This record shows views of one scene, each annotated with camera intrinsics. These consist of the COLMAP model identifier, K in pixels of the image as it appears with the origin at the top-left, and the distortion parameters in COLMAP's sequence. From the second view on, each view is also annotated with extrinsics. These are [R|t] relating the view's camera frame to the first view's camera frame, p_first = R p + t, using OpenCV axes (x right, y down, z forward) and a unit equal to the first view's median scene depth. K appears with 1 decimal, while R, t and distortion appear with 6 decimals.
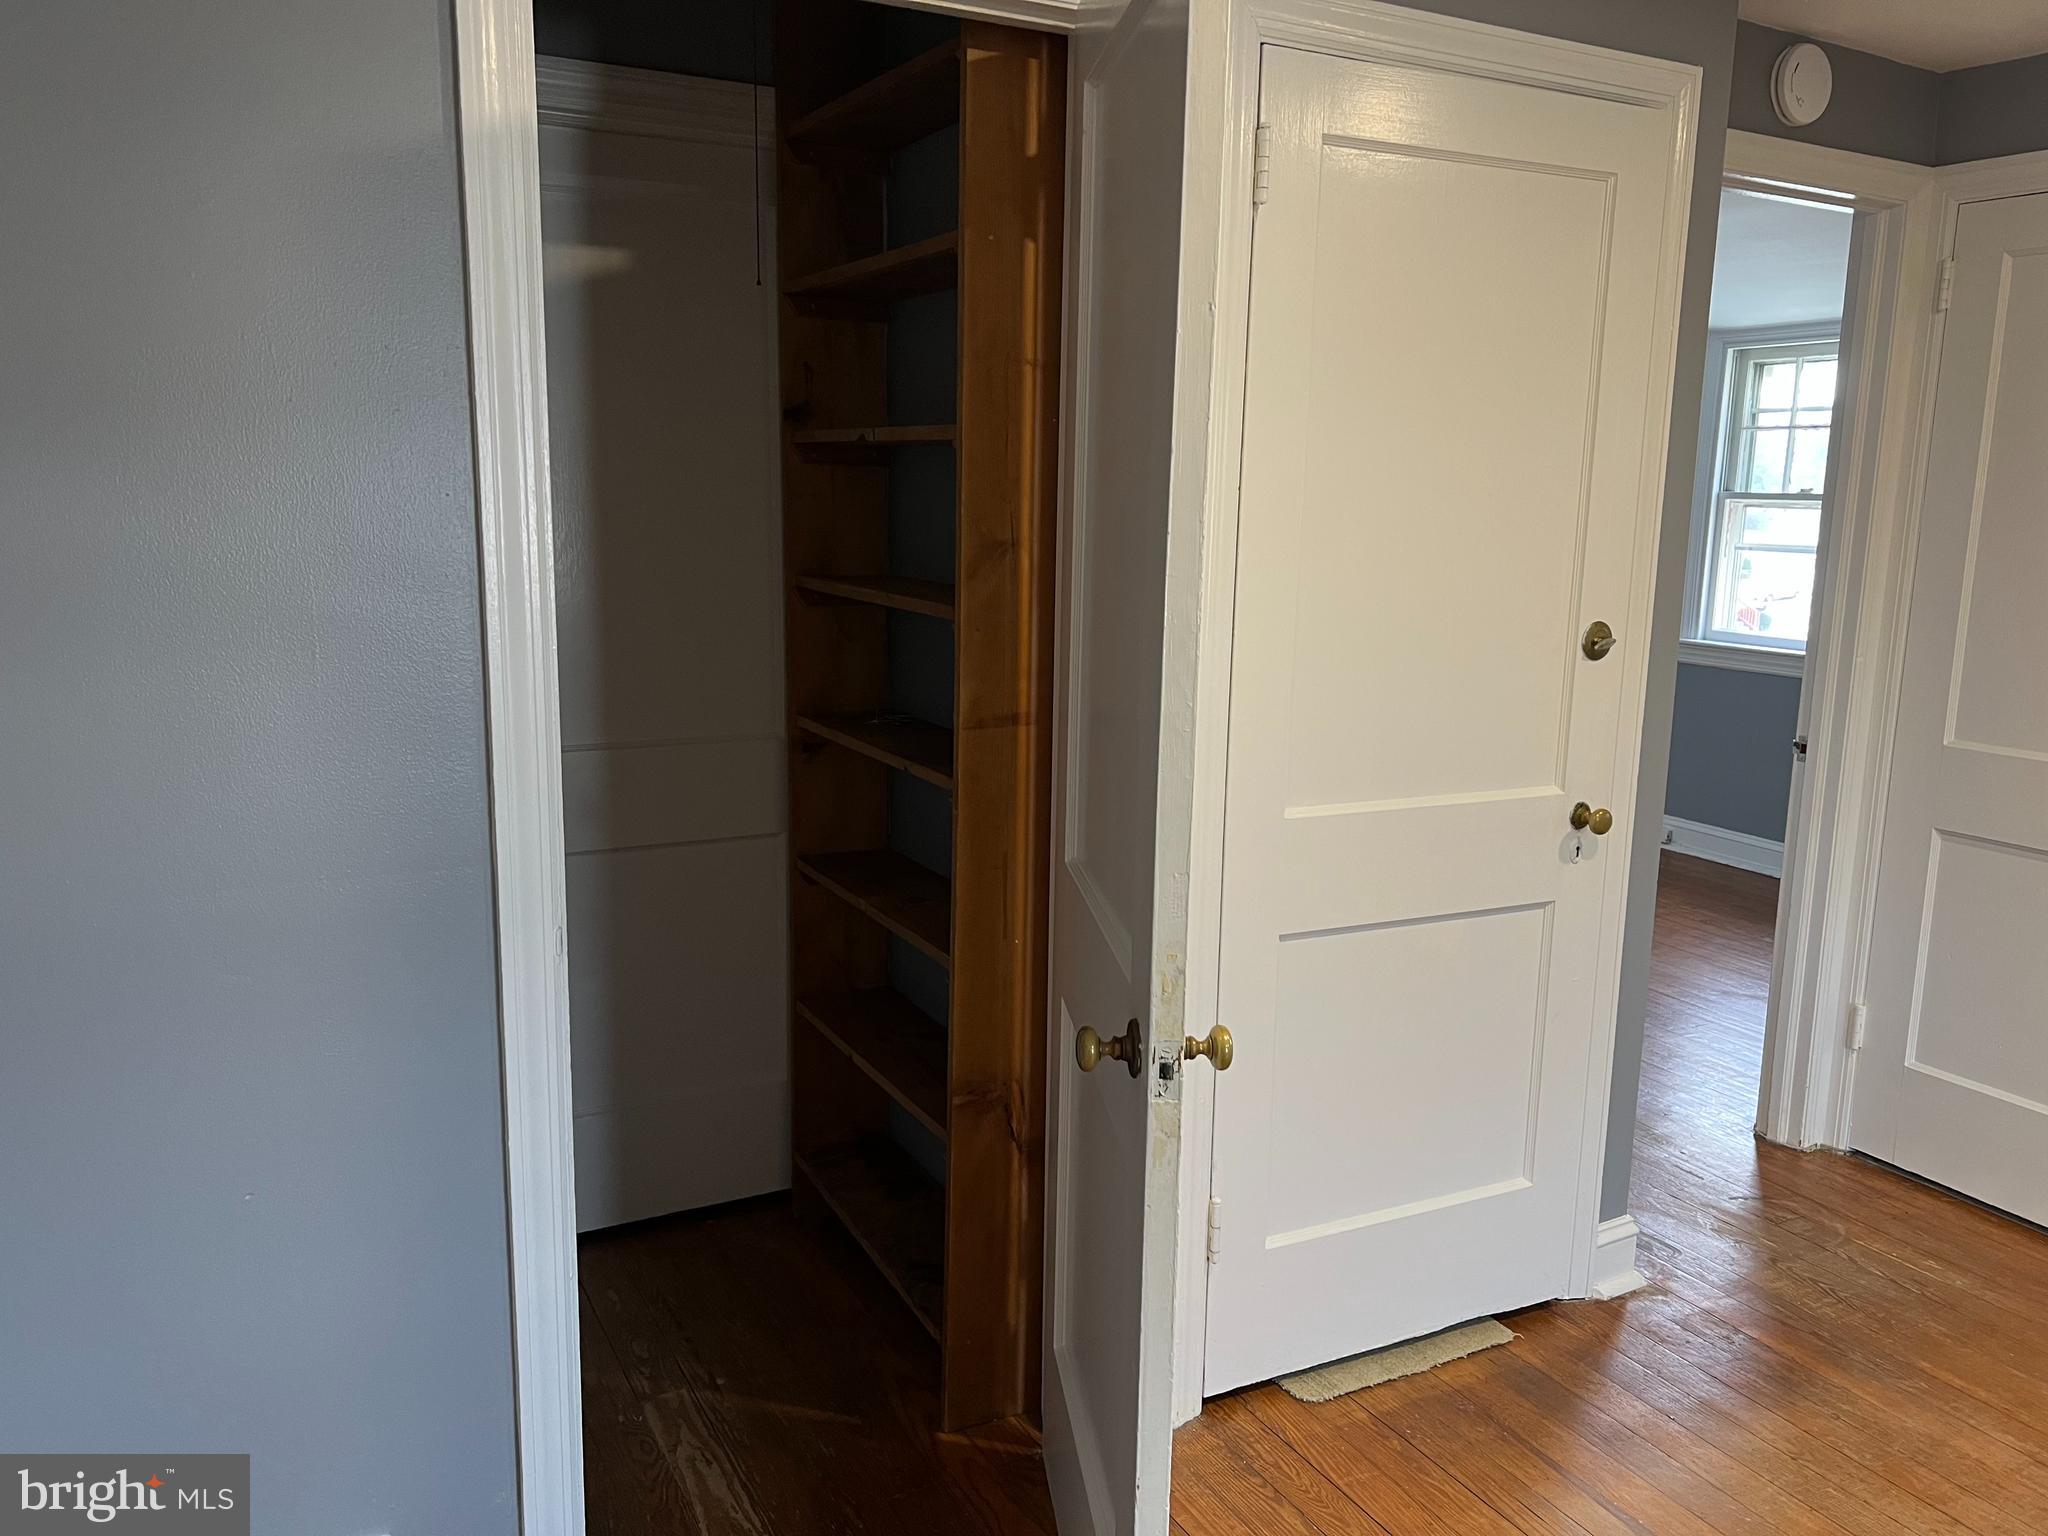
lens RADIAL K [[1539.4, 0, 1017.9], [0, 1539.4, 760.8], [0, 0, 1]] dist [0.058786, -0.066227]
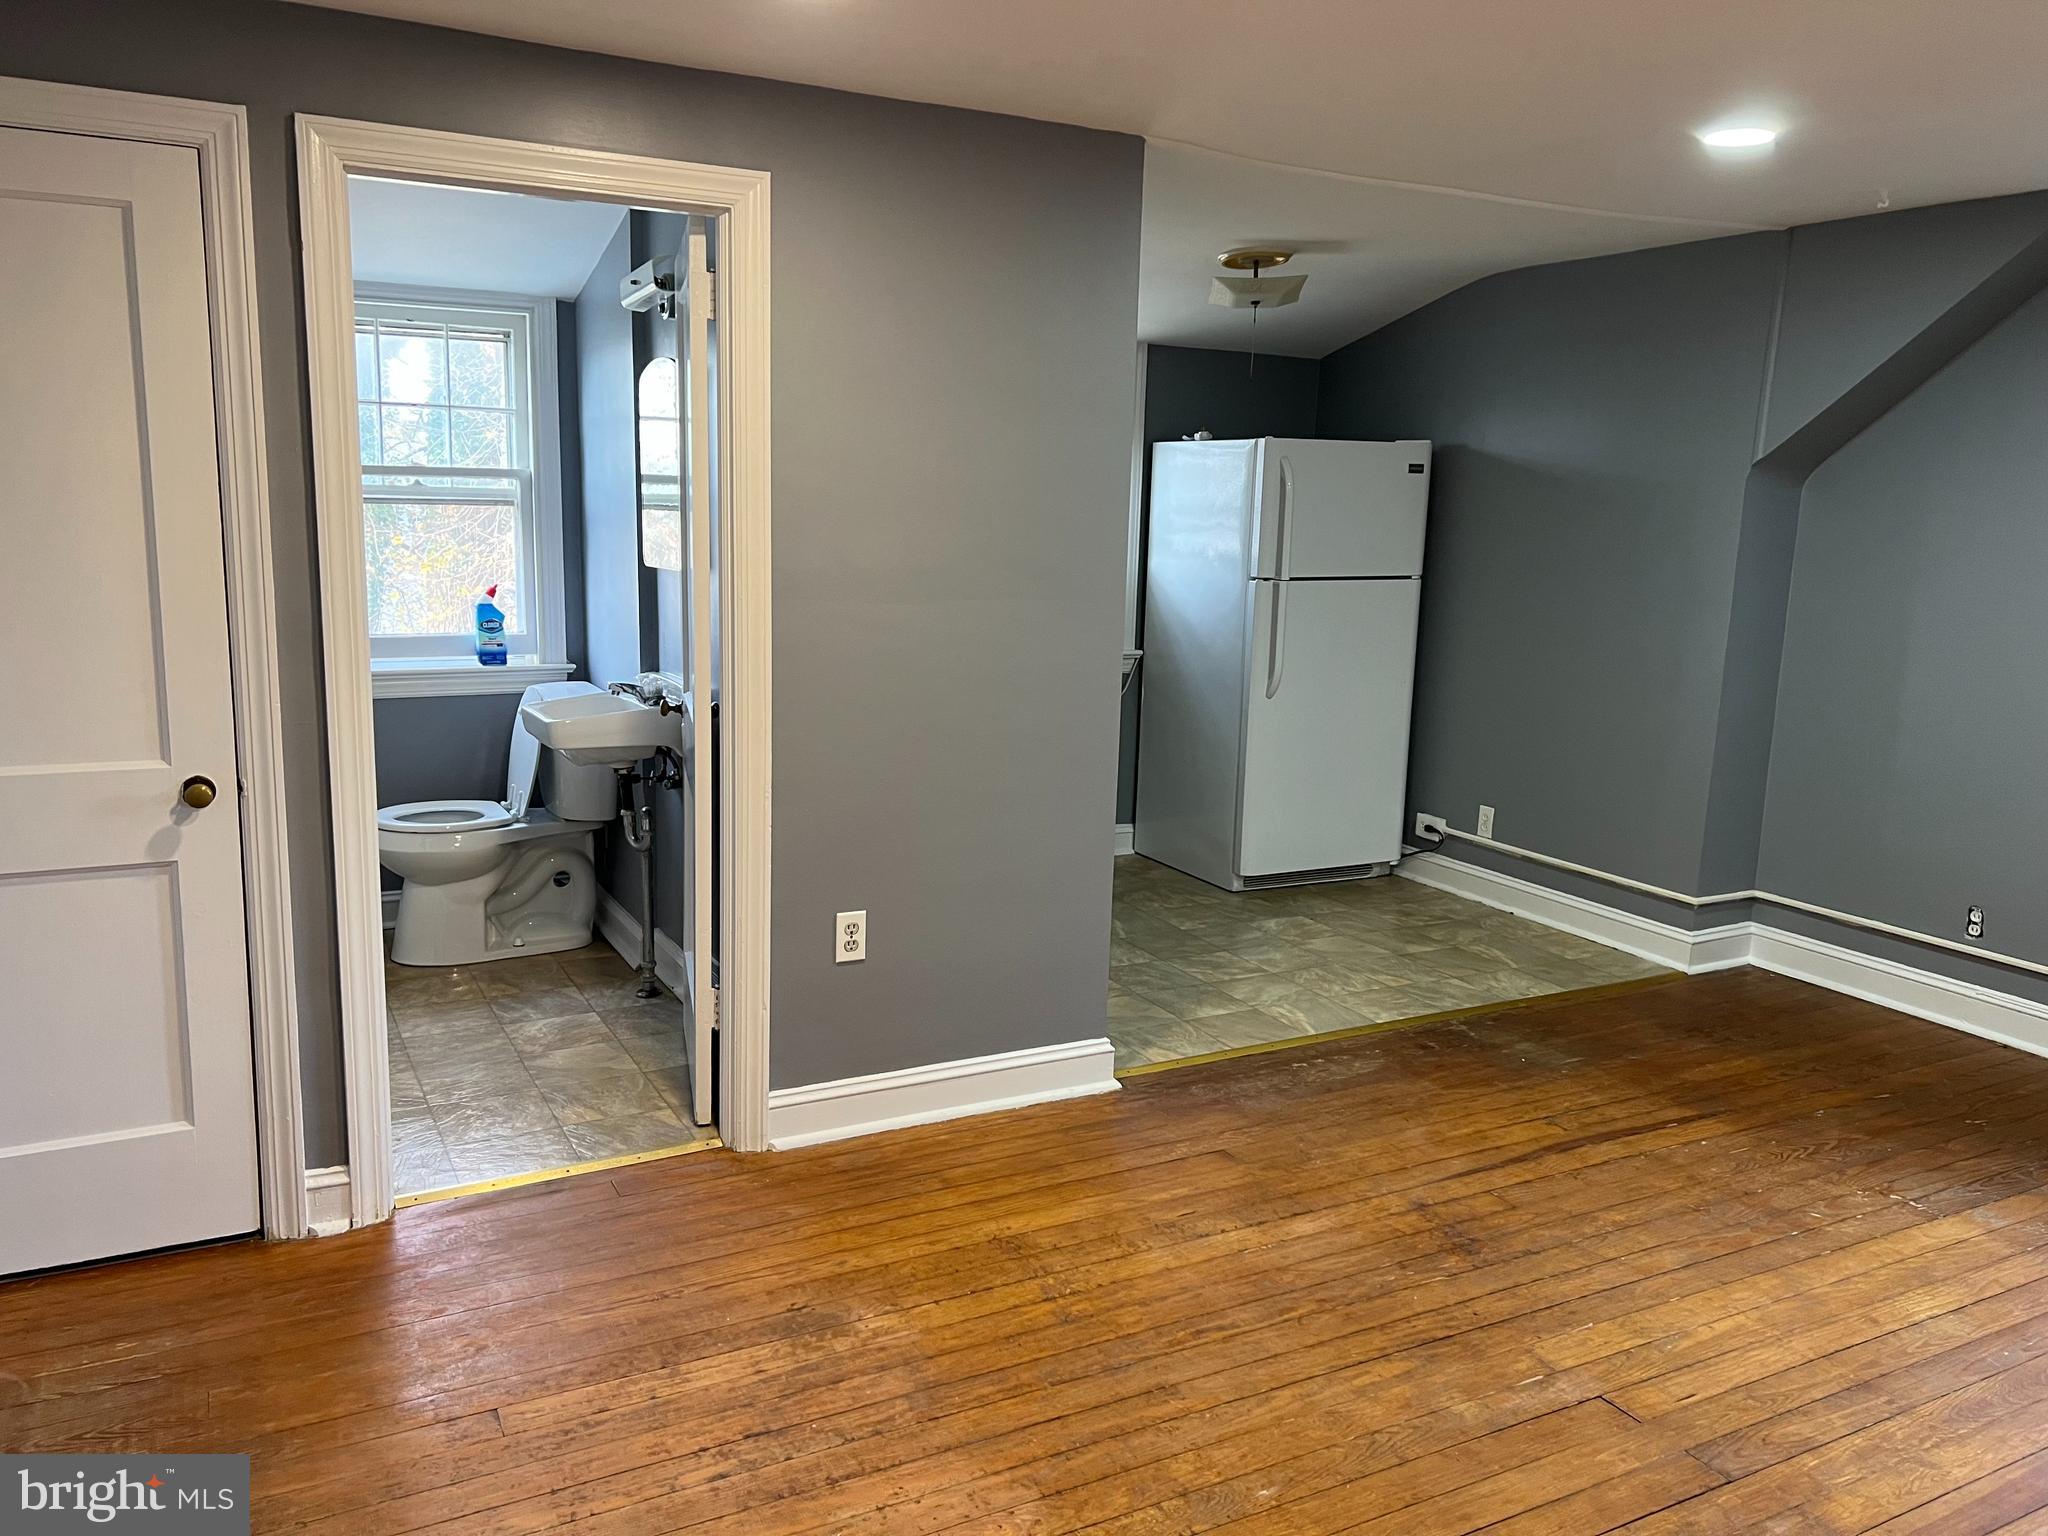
lens RADIAL K [[1539.4, 0, 1017.9], [0, 1539.4, 760.8], [0, 0, 1]] dist [0.058786, -0.066227]
pose [[0.003672, -0.187786, 0.982203, -0.224945], [0.149638, 0.971254, 0.185133, -0.090381], [-0.988734, 0.146295, 0.031667, 0.418266]]
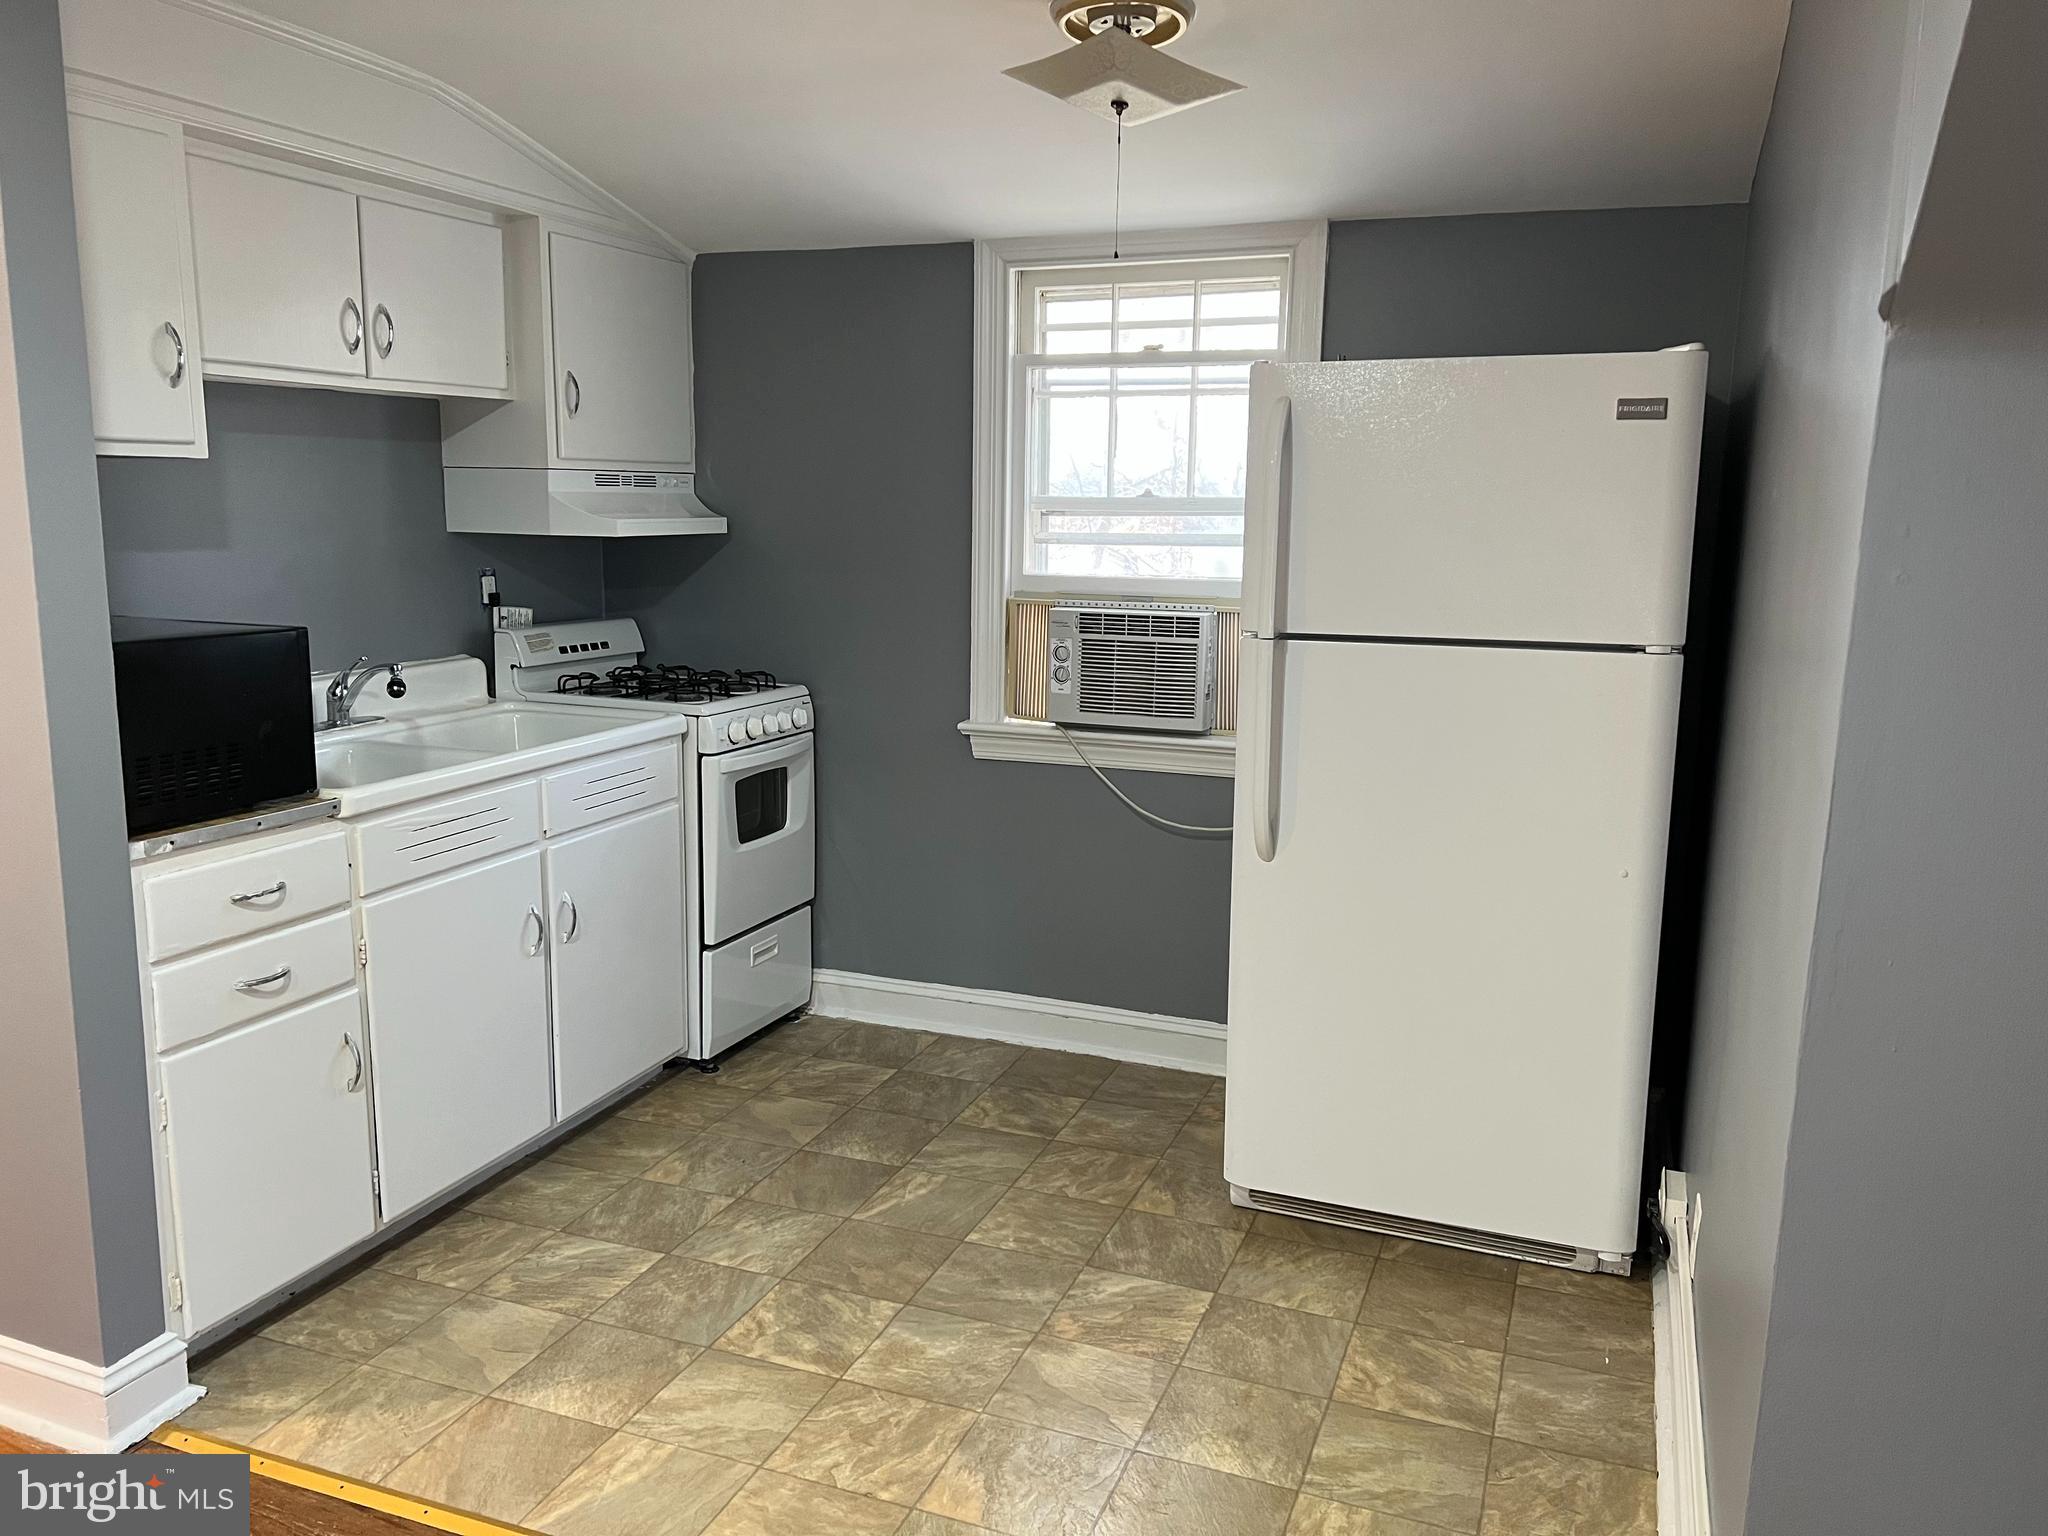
lens RADIAL K [[1546.8, 0, 1023.8], [0, 1546.8, 746.8], [0, 0, 1]] dist [0.009087, -0.002023]
pose [[0.759881, -0.113616, 0.640056, 0.904156], [0.116270, 0.992485, 0.038138, 0.102354], [-0.639579, 0.045440, 0.767381, -0.503175]]
